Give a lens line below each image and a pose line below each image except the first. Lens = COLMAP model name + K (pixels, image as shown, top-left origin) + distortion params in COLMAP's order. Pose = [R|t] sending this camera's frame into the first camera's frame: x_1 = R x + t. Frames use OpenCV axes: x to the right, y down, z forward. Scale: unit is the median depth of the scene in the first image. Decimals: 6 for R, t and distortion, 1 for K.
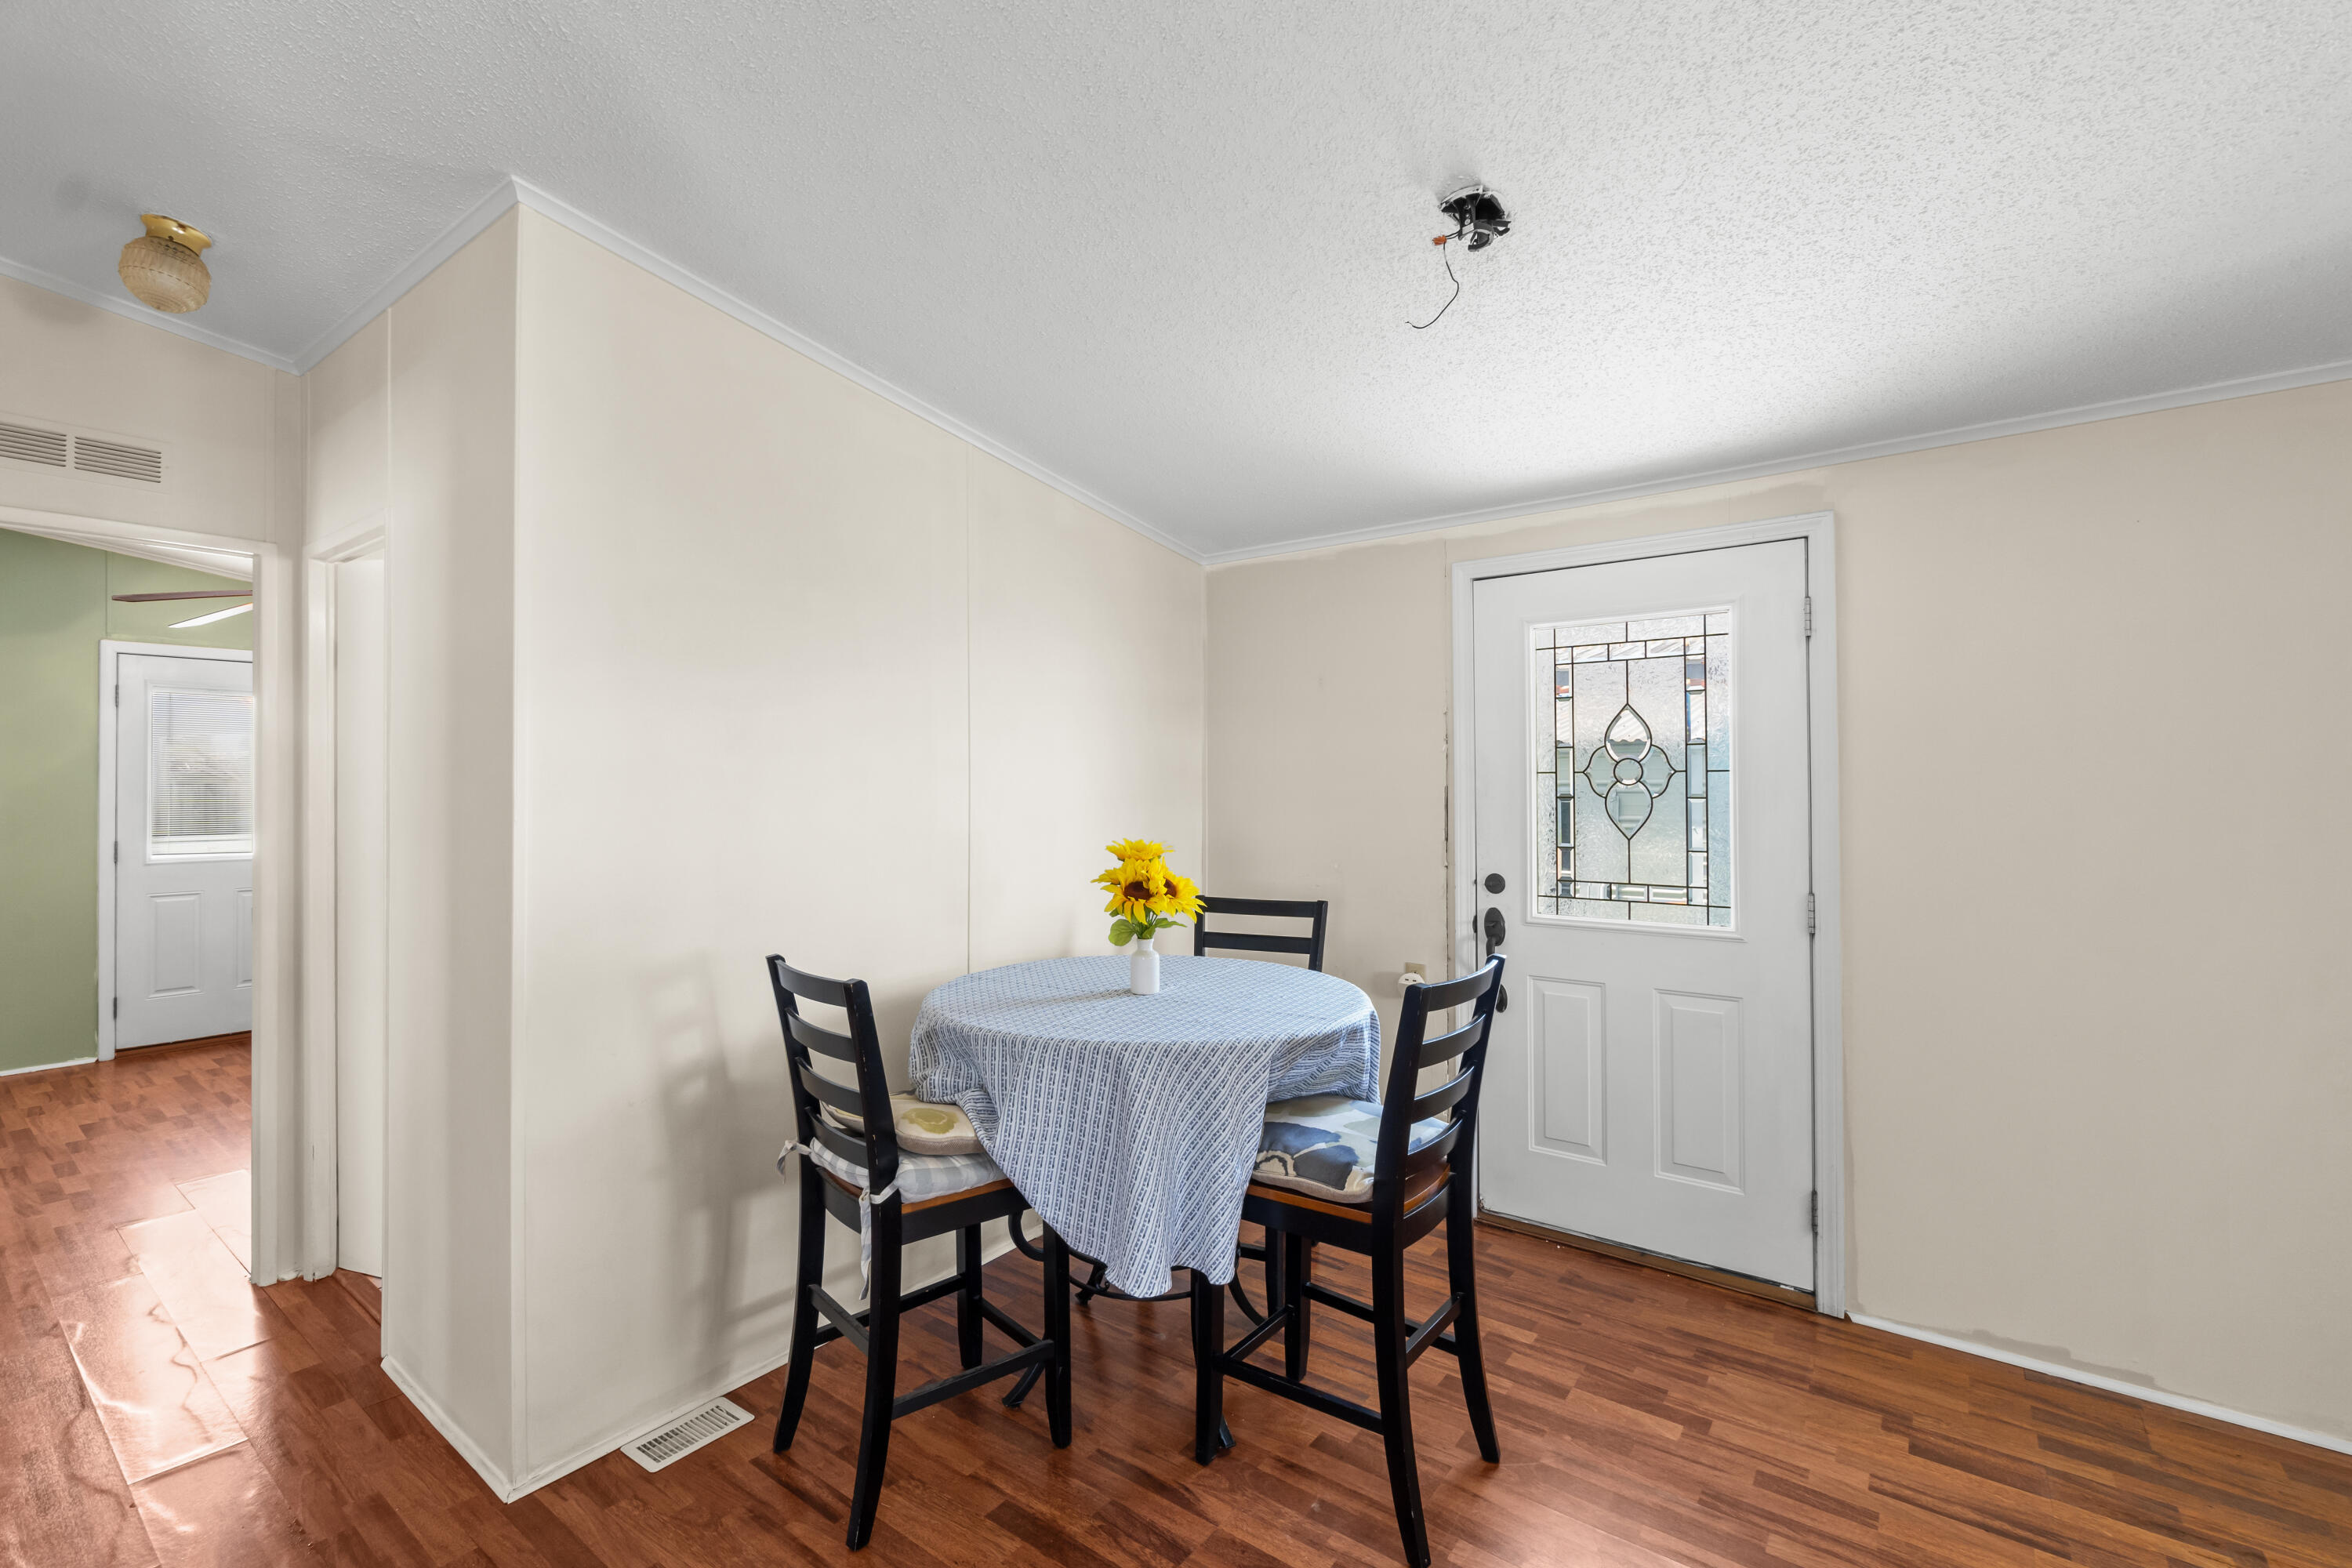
lens RADIAL K [[1027.2, 0, 1176.0], [0, 1027.2, 784.0], [0, 0, 1]] dist [0.002585, 0.000627]
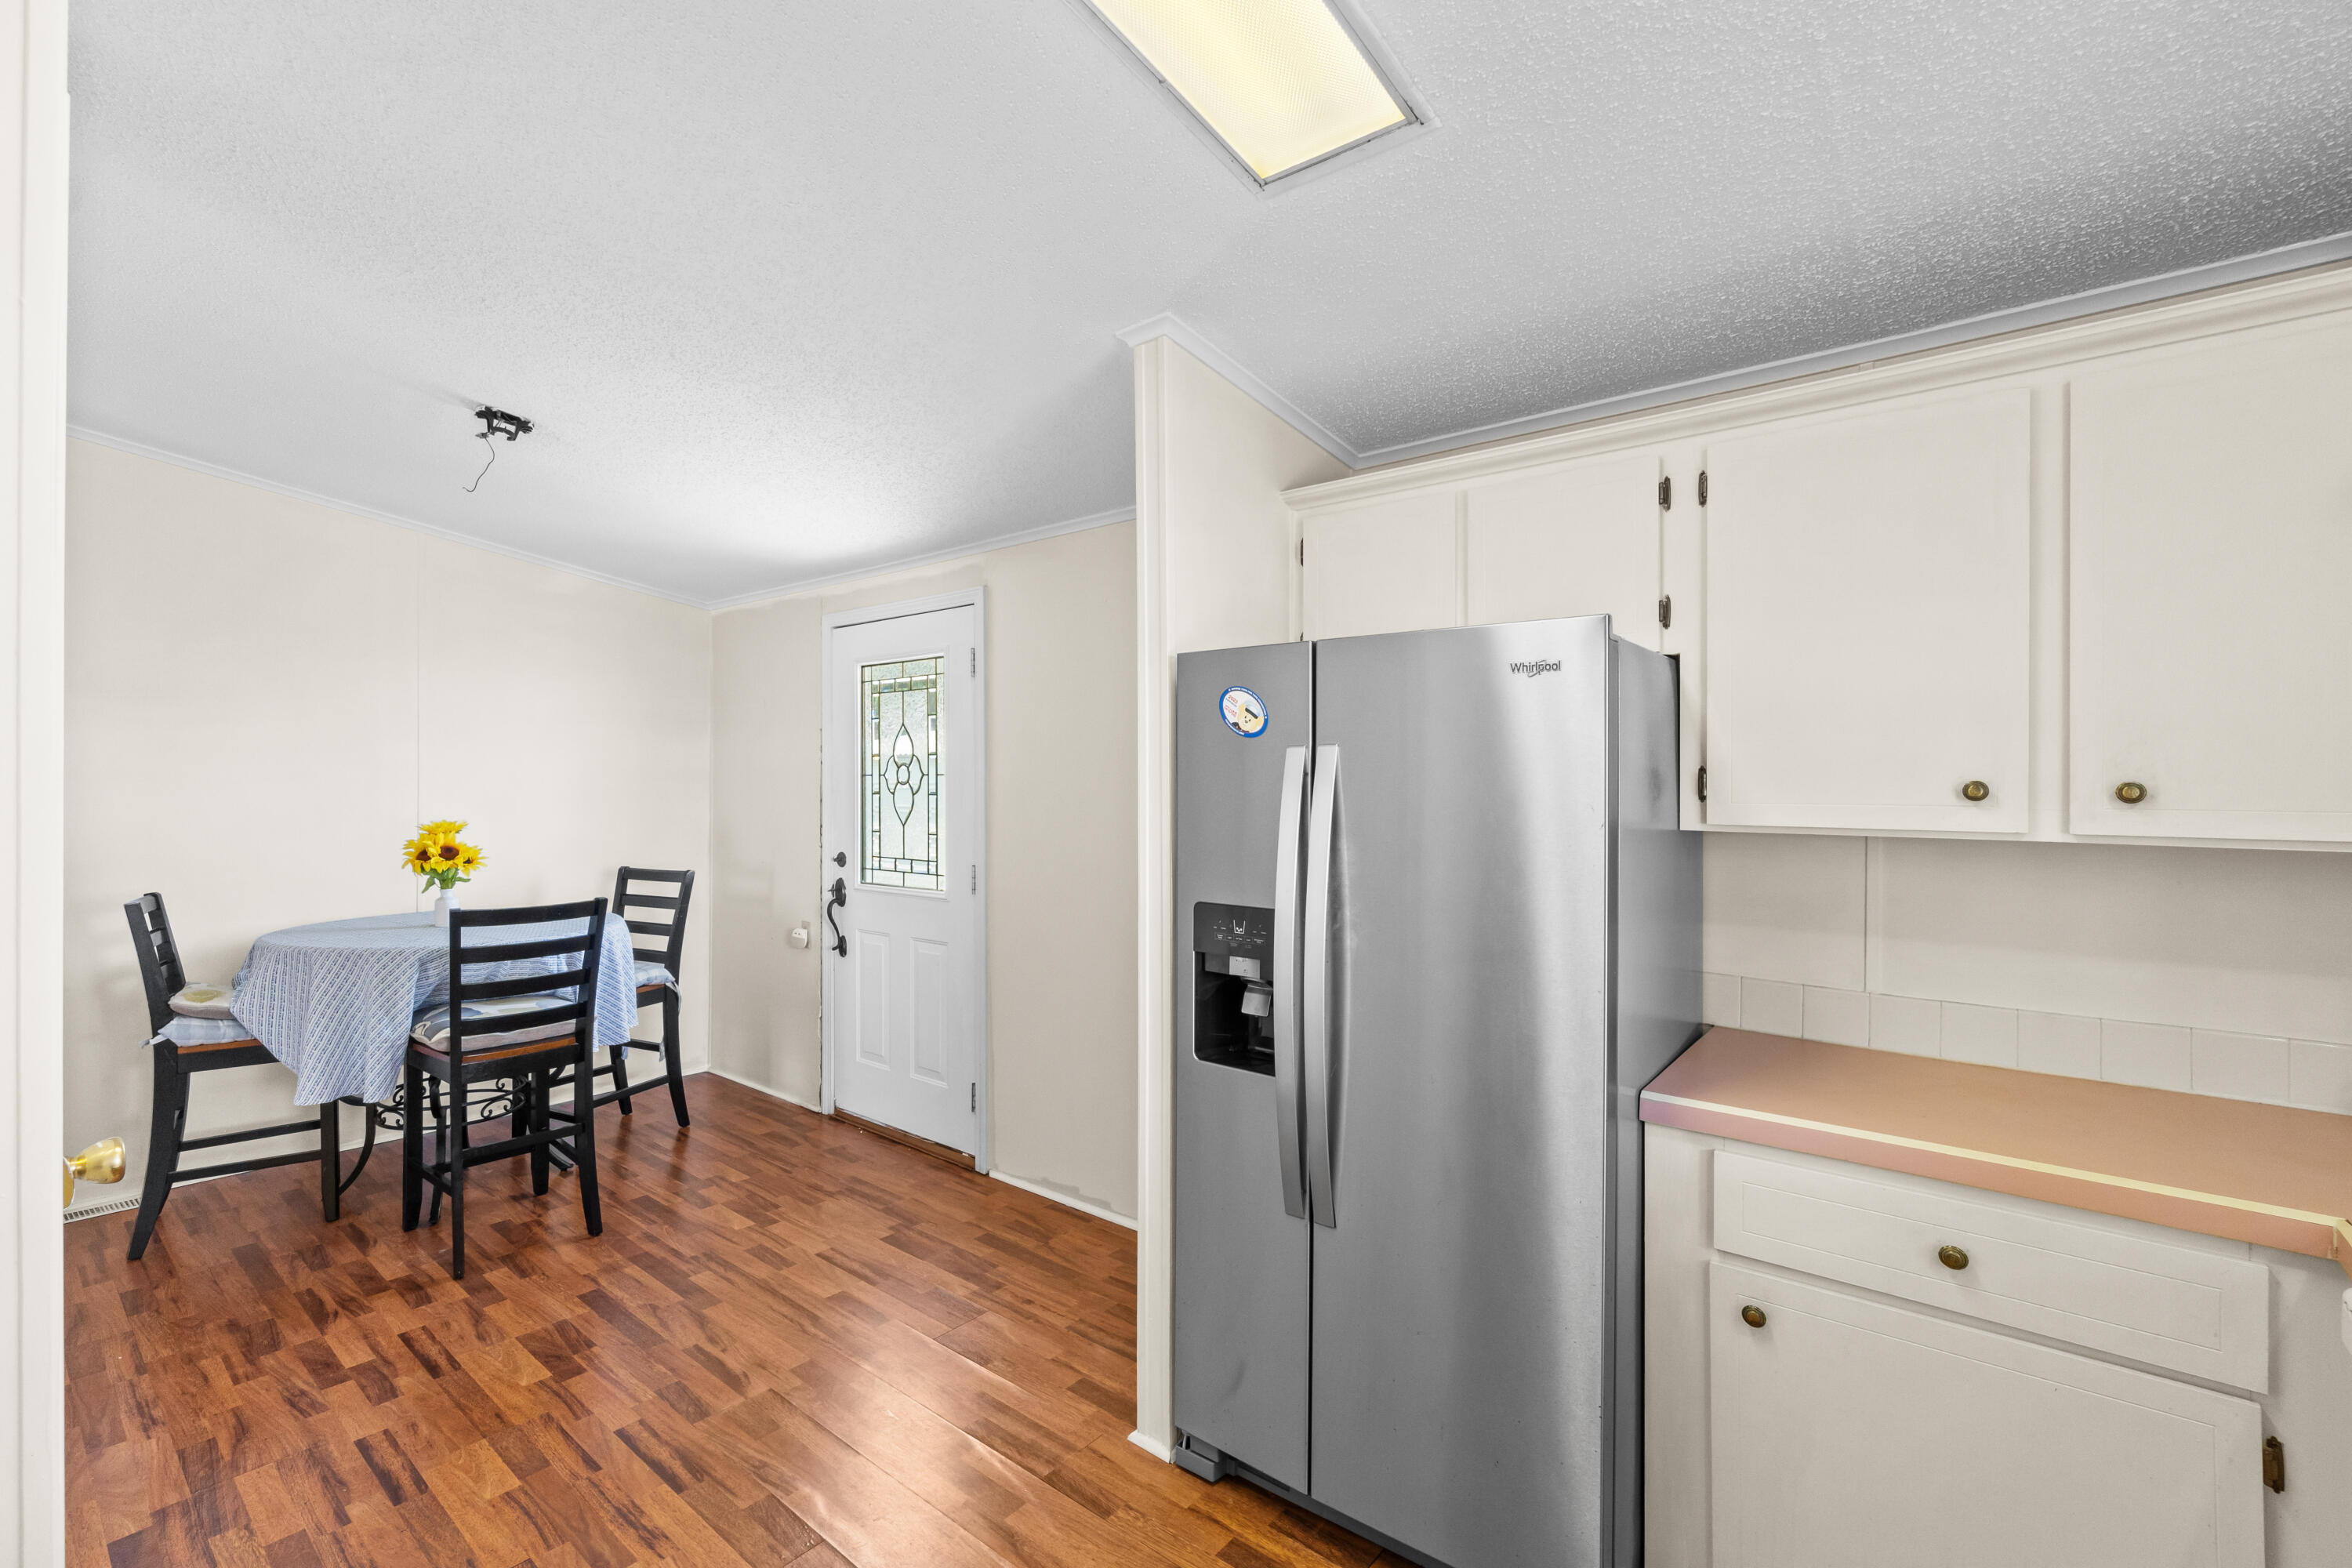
lens RADIAL K [[1042.7, 0, 1176.0], [0, 1042.7, 784.0], [0, 0, 1]] dist [-0.001938, -0.000297]
pose [[0.998897, 0.005517, -0.046627, 0.923295], [-0.005547, 0.999984, -0.000512, -0.001375], [0.046624, 0.000770, 0.998912, -0.359341]]
